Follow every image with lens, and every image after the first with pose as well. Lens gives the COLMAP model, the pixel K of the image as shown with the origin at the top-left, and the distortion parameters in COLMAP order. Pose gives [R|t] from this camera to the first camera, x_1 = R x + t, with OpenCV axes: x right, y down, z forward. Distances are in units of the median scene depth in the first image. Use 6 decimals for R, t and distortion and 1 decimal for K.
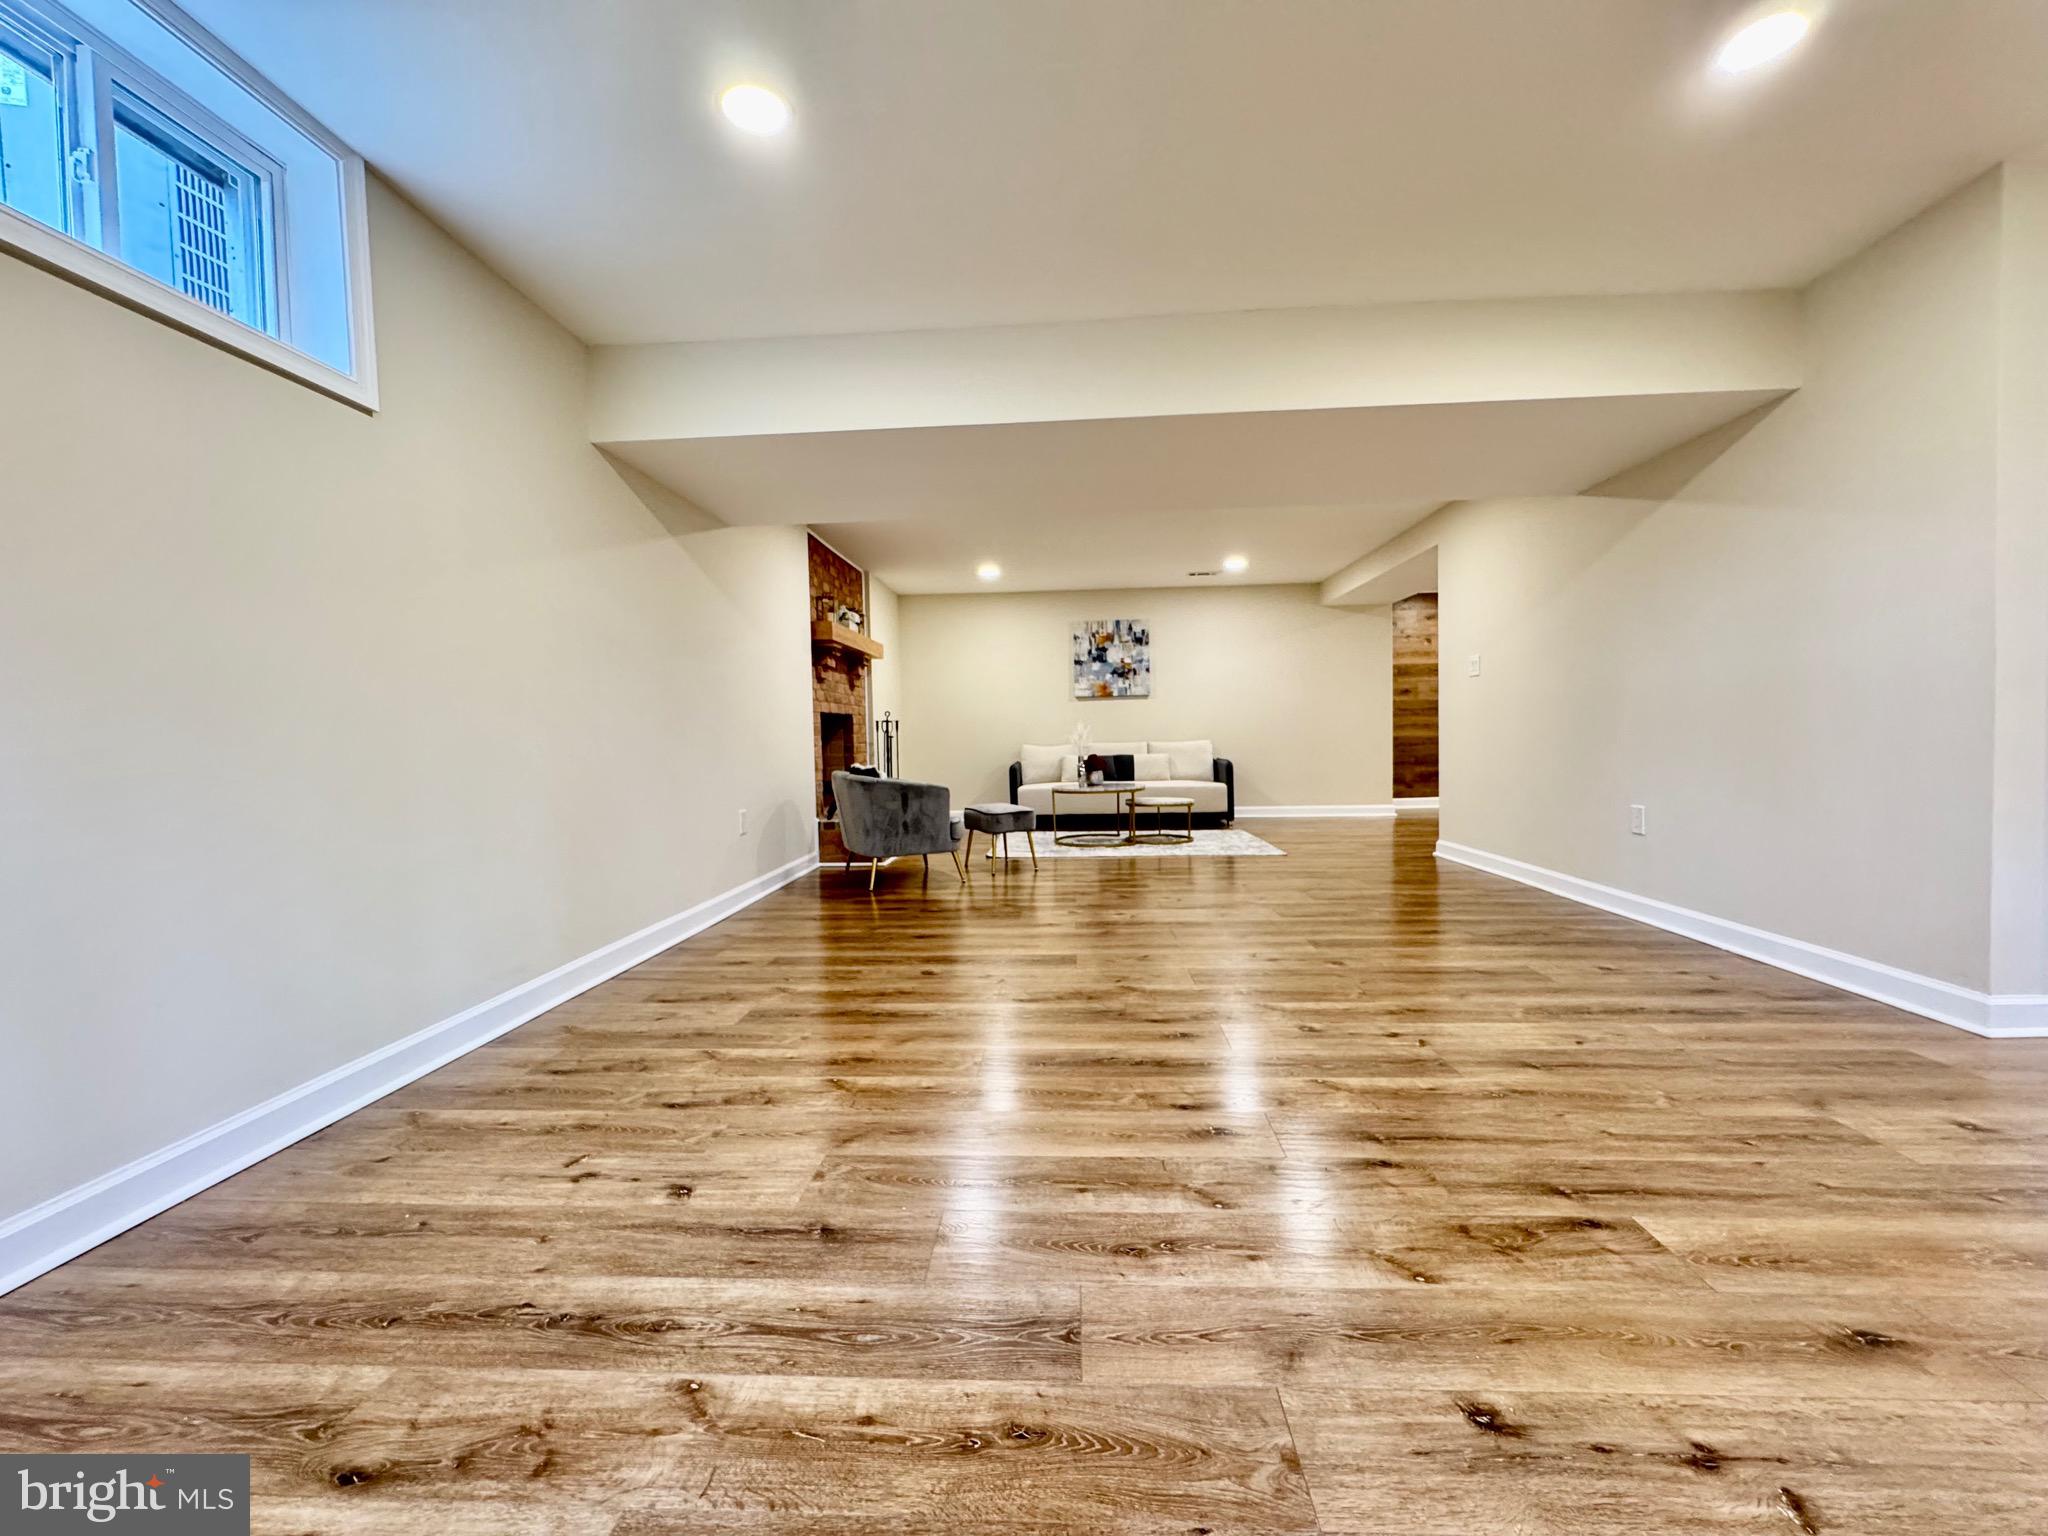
lens RADIAL K [[817.0, 0, 1023.8], [0, 817.0, 780.6], [0, 0, 1]] dist [-0.002962, 0.000734]
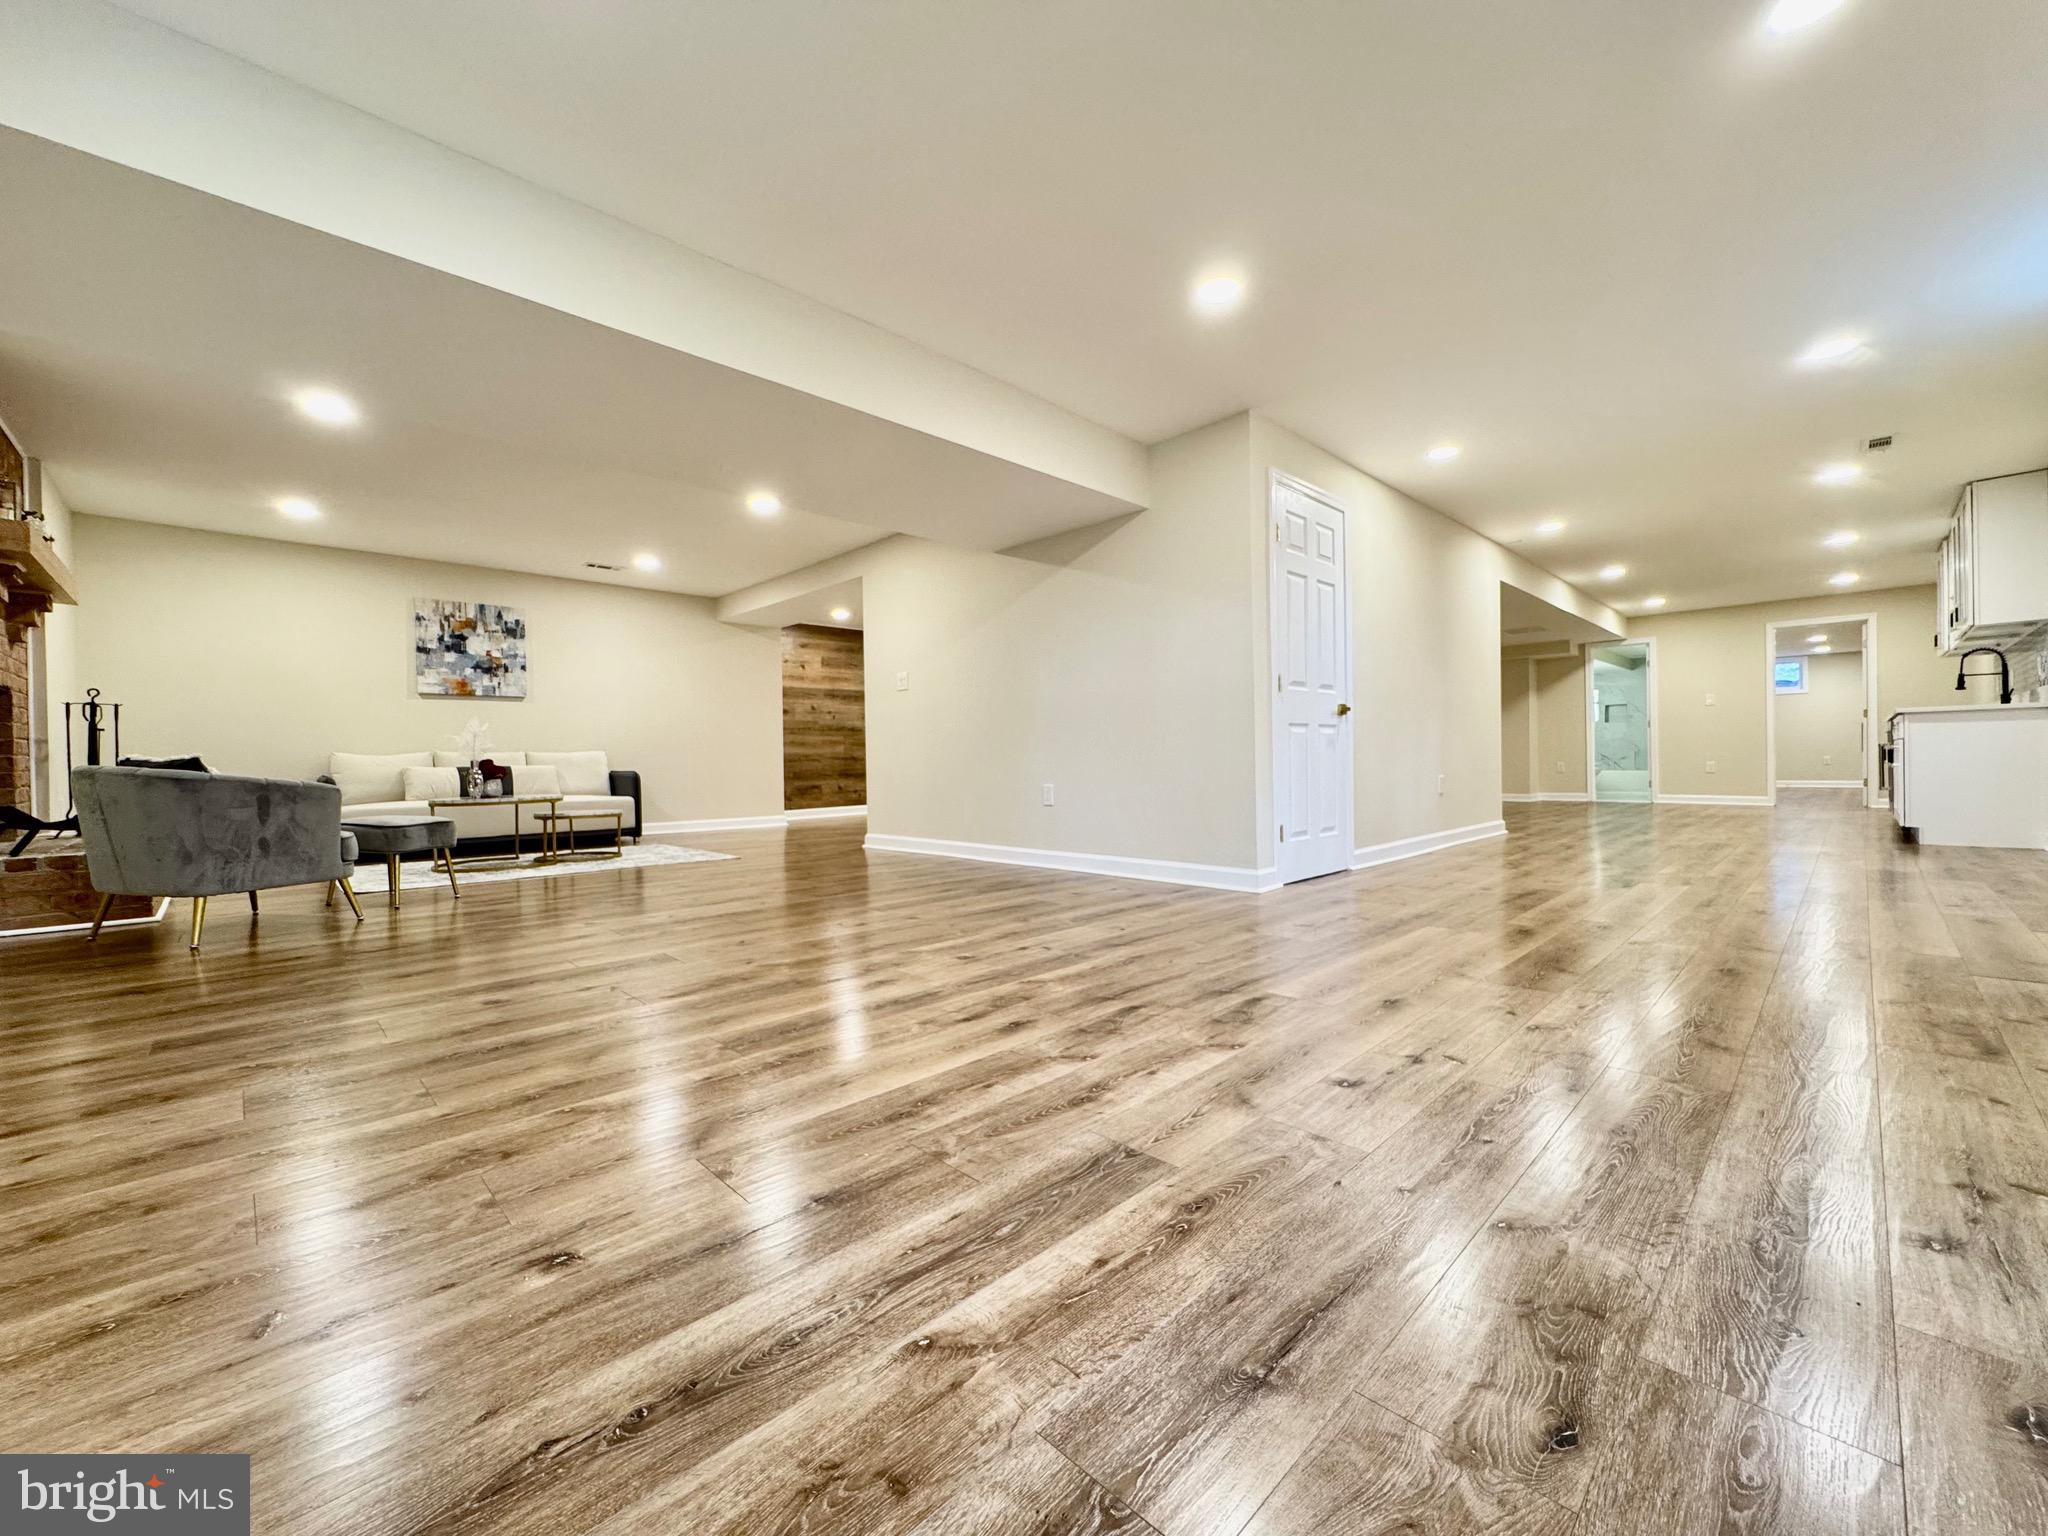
lens RADIAL K [[817.0, 0, 1029.6], [0, 817.0, 779.4], [0, 0, 1]] dist [-0.002962, 0.000734]
pose [[0.671096, -0.004833, 0.741354, -0.375695], [0.039613, 0.998784, -0.029347, 0.079873], [-0.740311, 0.049062, 0.670472, 0.134448]]
